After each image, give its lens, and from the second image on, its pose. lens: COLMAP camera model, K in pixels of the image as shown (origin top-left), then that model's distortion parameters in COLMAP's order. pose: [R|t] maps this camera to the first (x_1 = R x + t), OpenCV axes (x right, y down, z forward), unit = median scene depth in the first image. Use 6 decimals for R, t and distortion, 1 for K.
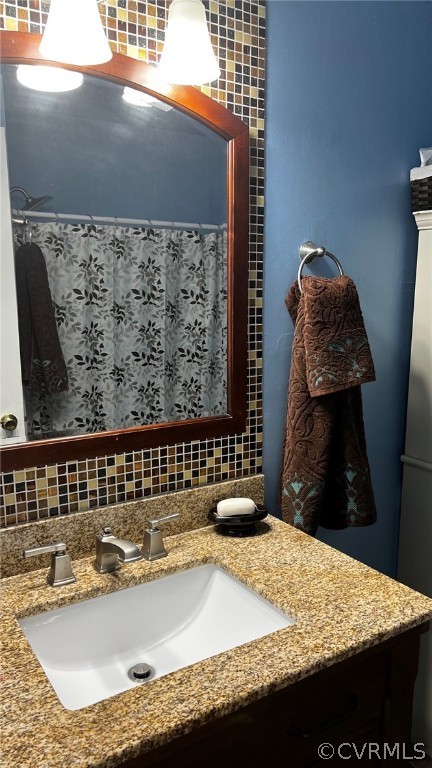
lens RADIAL K [[581.3, 0, 225.9], [0, 581.3, 384.7], [0, 0, 1]] dist [0.081474, -0.083619]
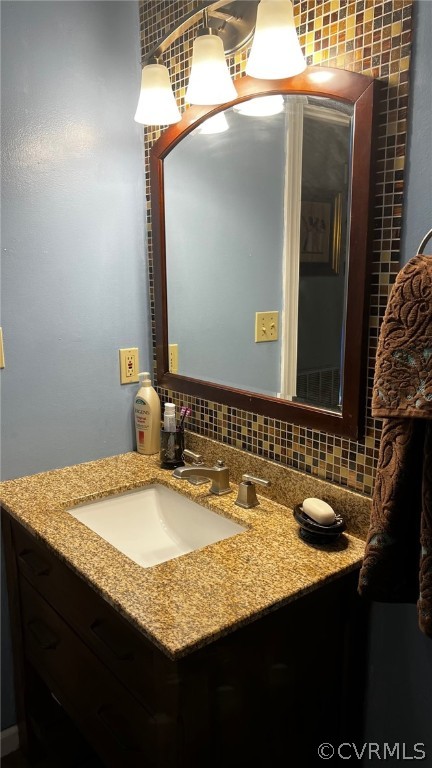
lens RADIAL K [[581.3, 0, 225.9], [0, 581.3, 384.7], [0, 0, 1]] dist [0.081474, -0.083619]
pose [[0.097259, 0.189164, -0.977117, 0.927516], [-0.156431, 0.972474, 0.172694, -0.129908], [0.982889, 0.136055, 0.124173, 0.754455]]
